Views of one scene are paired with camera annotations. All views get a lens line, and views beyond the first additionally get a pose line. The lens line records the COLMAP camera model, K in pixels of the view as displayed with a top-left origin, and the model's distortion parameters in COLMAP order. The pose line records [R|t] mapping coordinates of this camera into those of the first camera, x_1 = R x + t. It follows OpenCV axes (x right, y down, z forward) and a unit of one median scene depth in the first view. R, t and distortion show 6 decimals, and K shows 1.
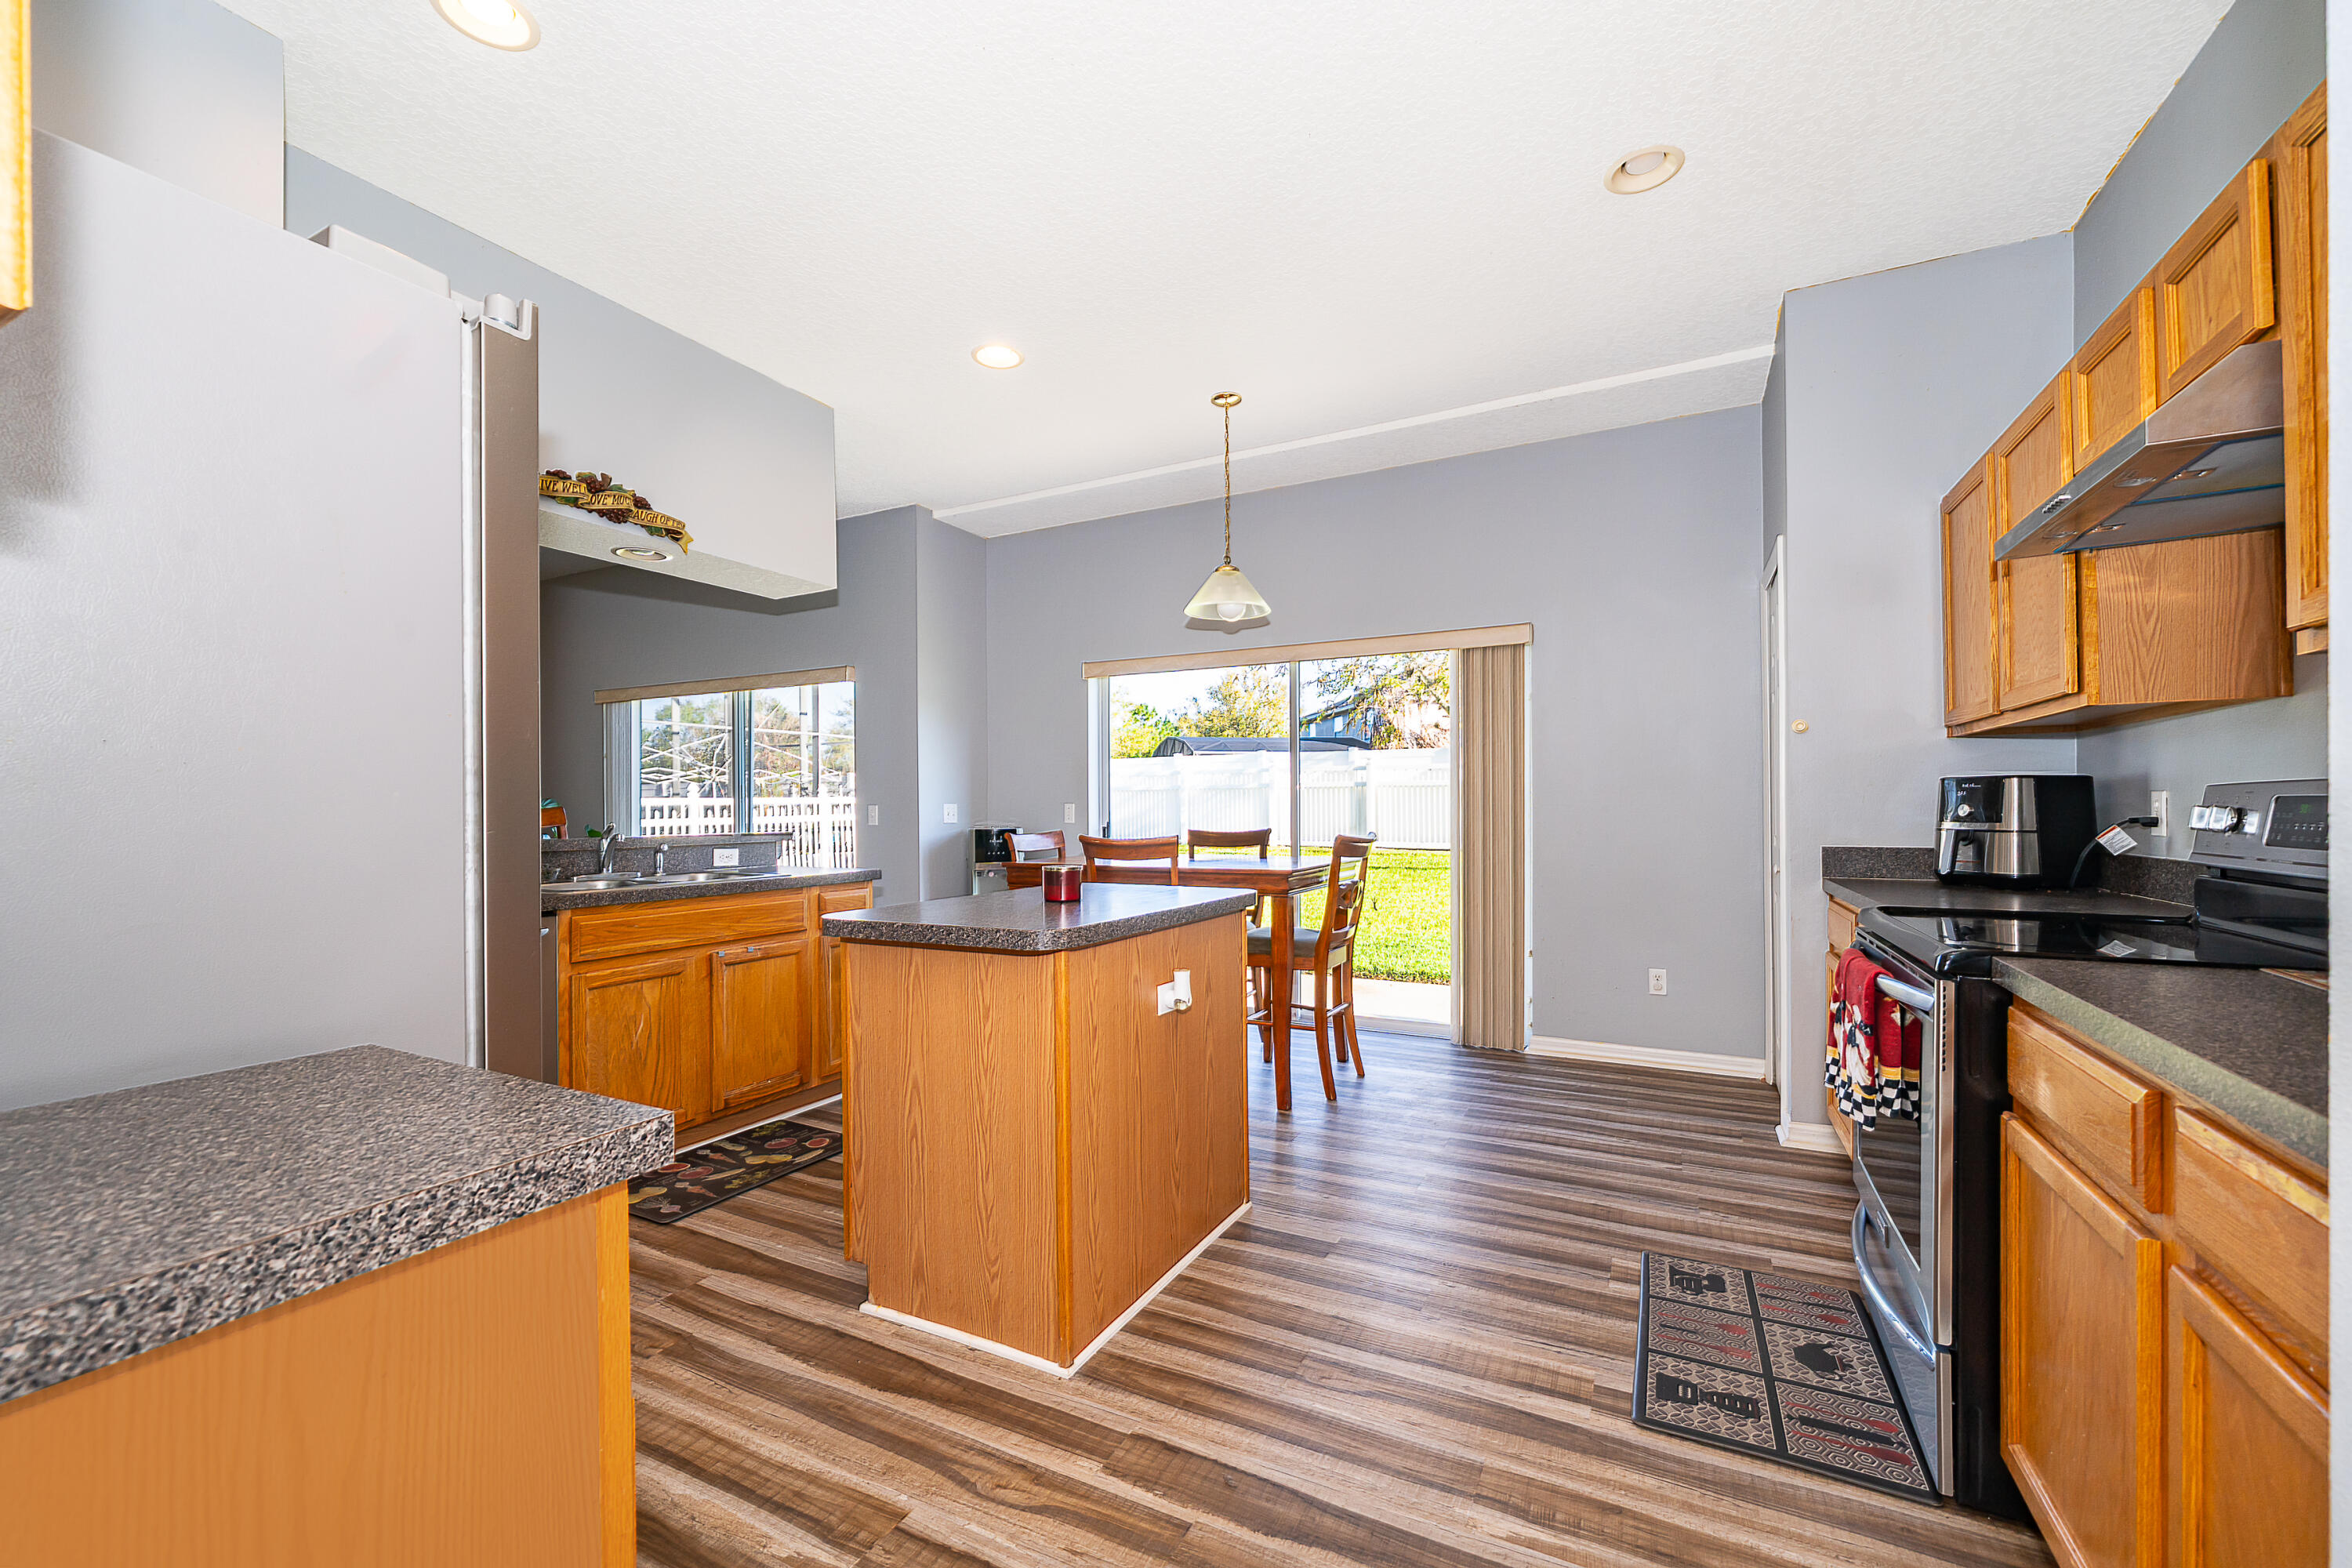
lens RADIAL K [[943.7, 0, 1164.1], [0, 943.7, 803.3], [0, 0, 1]] dist [0.000893, -0.000111]
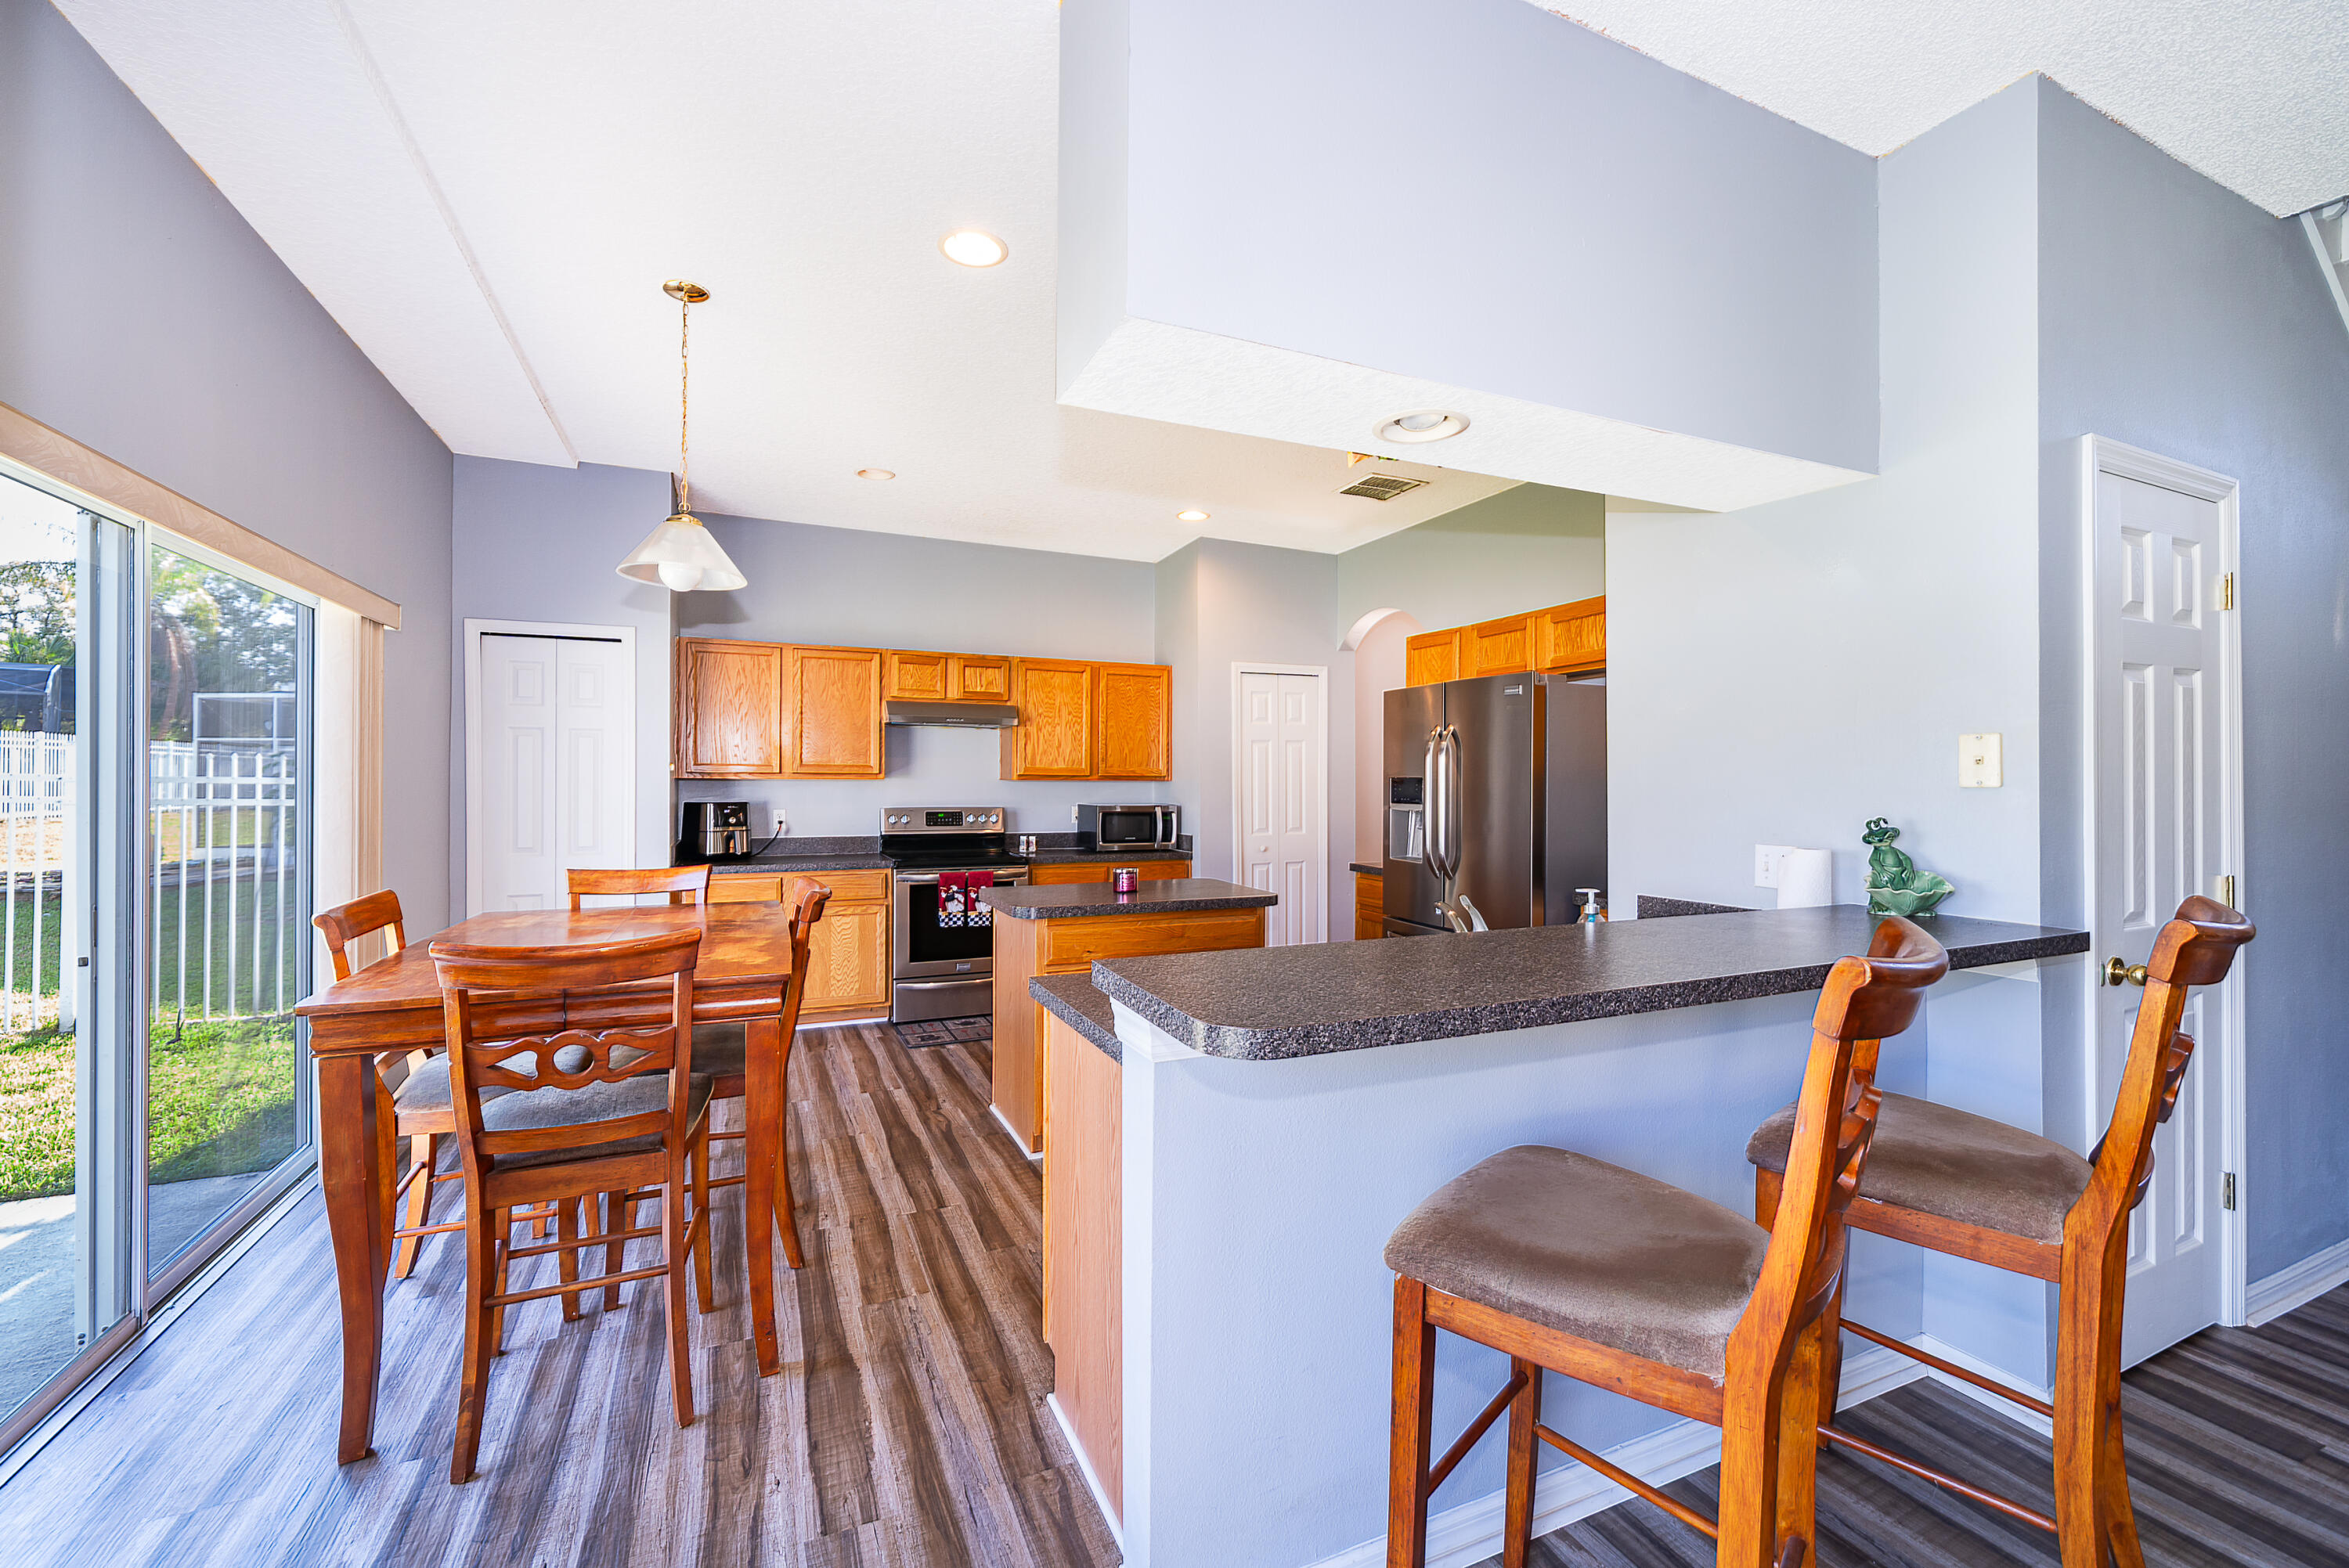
lens RADIAL K [[942.4, 0, 1152.5], [0, 942.4, 778.1], [0, 0, 1]] dist [0.000893, -0.000111]
pose [[-0.788147, 0.008200, 0.615433, -1.158509], [0.000873, 0.999925, -0.012205, -0.066328], [-0.615487, -0.009082, -0.788095, 2.334471]]
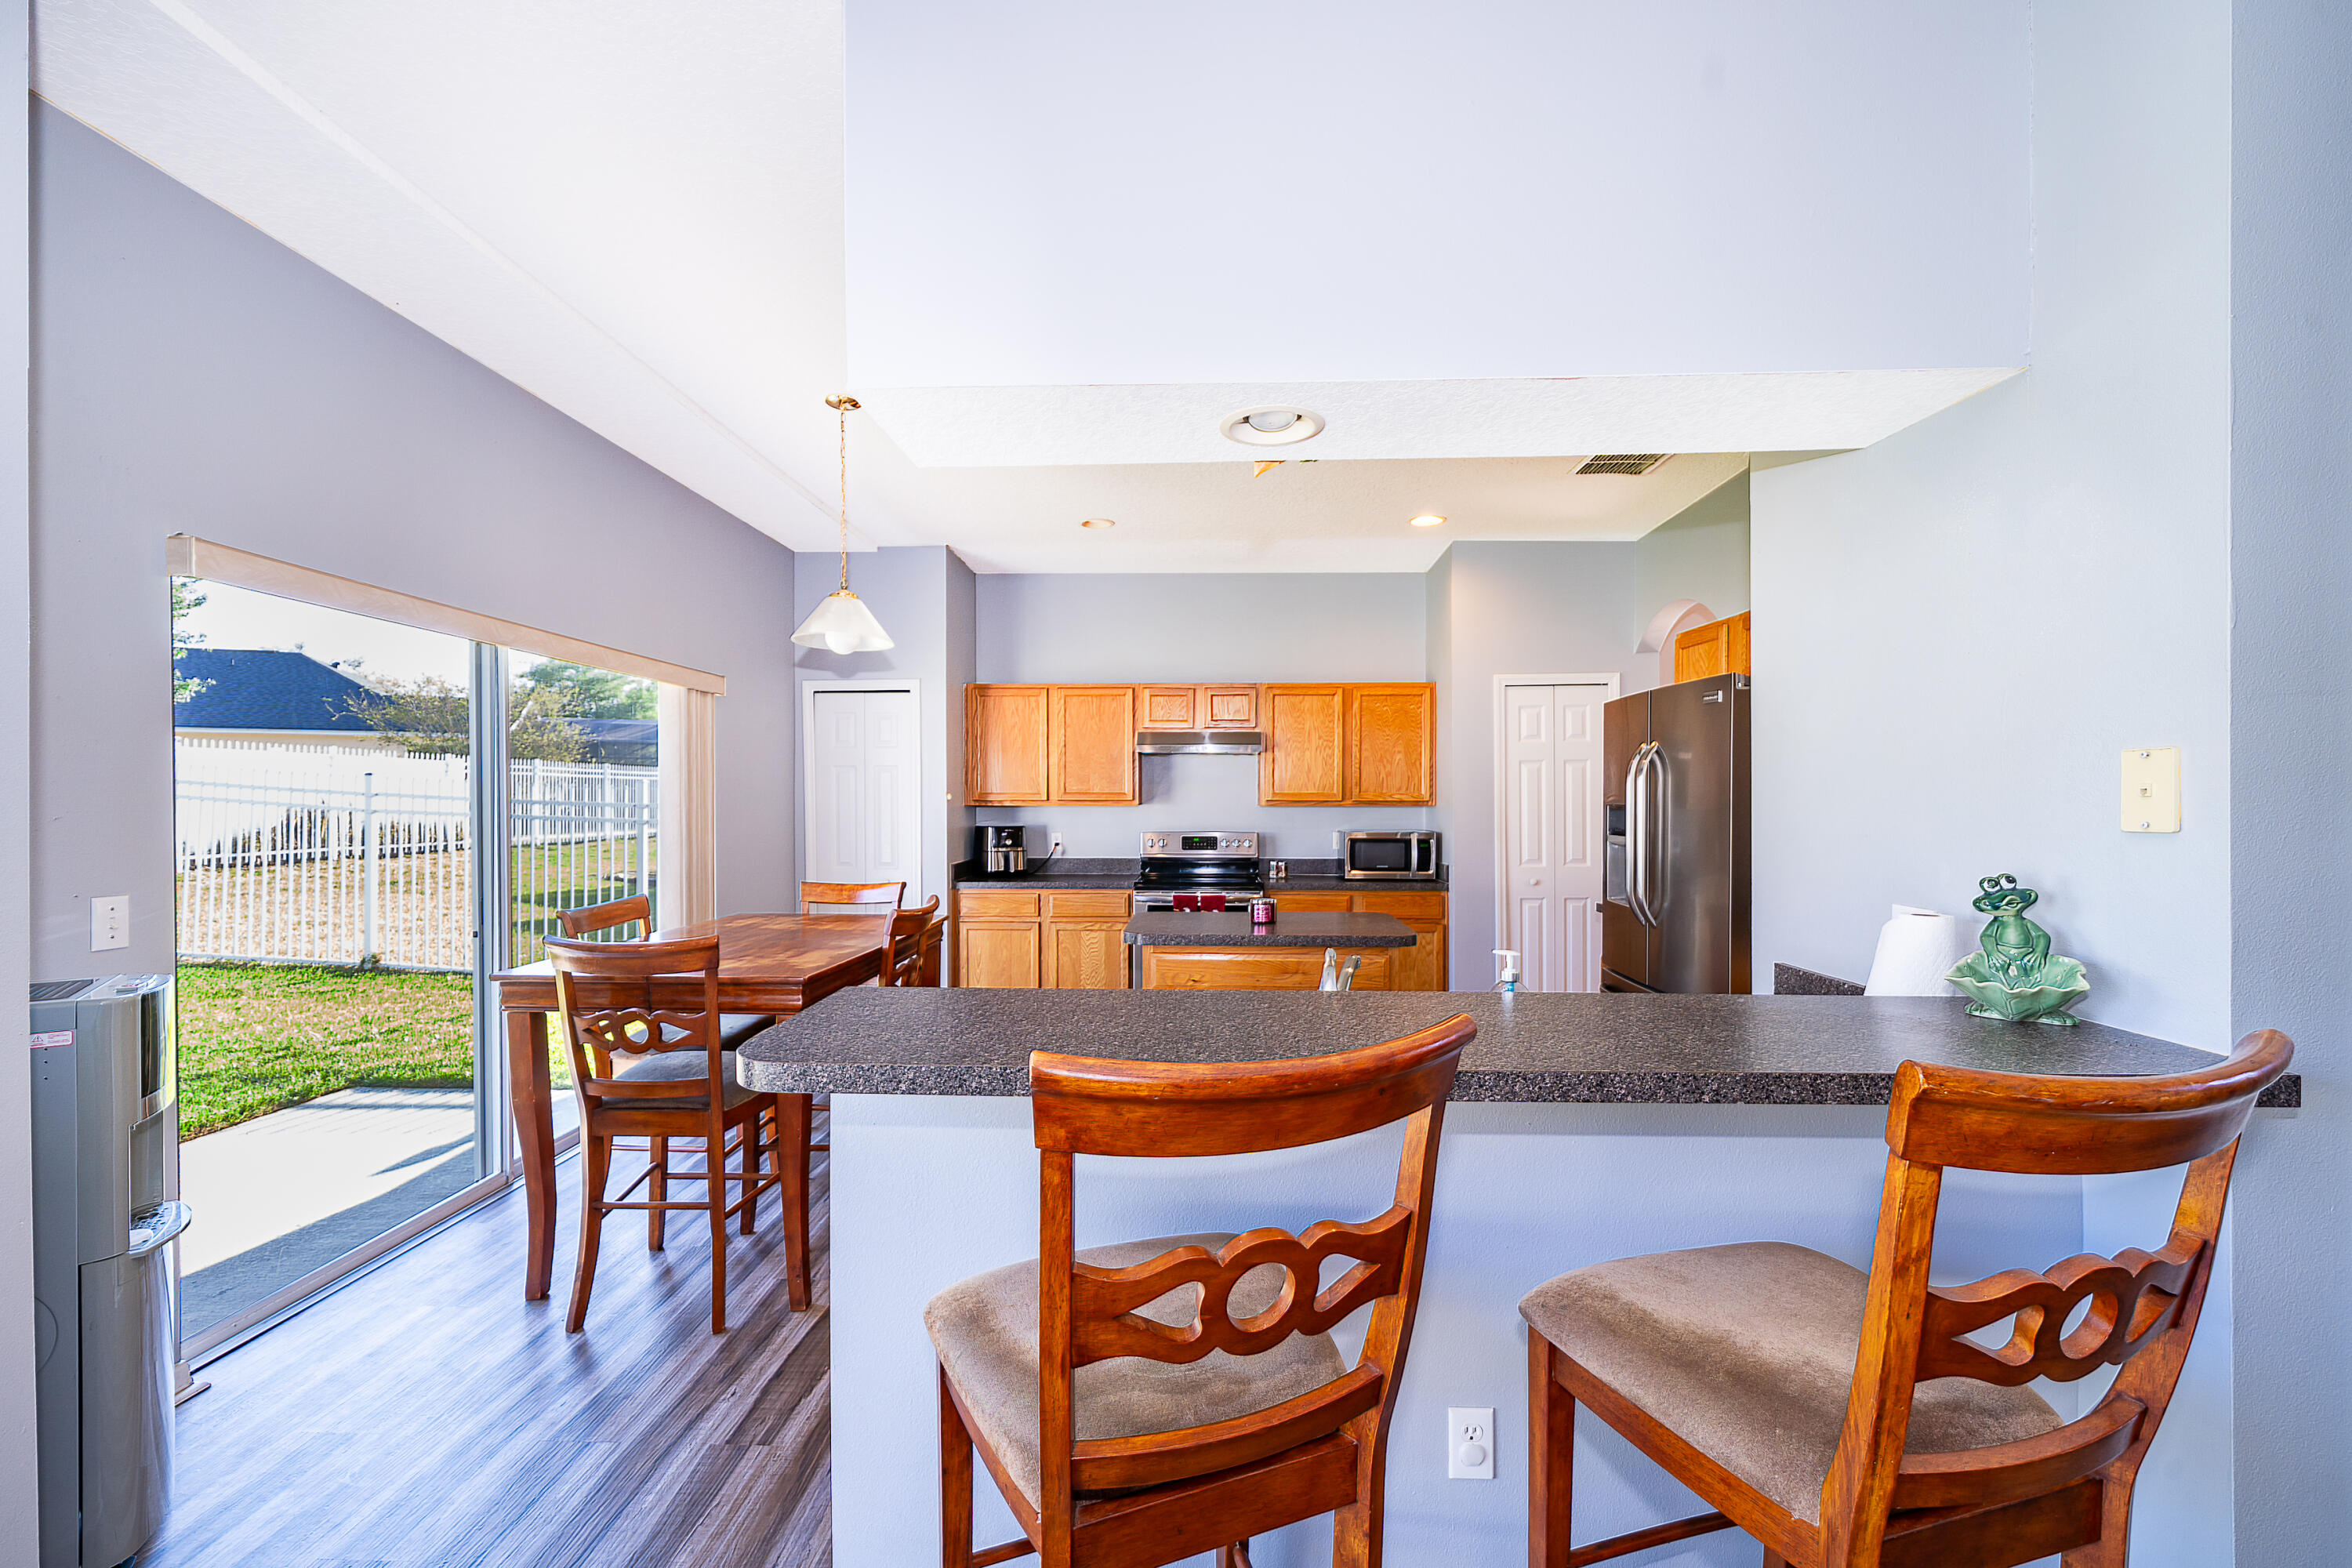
lens RADIAL K [[943.7, 0, 1171.3], [0, 943.7, 809.2], [0, 0, 1]] dist [0.000893, -0.000111]
pose [[-0.446580, 0.000667, 0.894744, -1.485659], [0.001318, 0.999999, -0.000088, -0.083022], [-0.894743, 0.001140, -0.446580, 1.927670]]
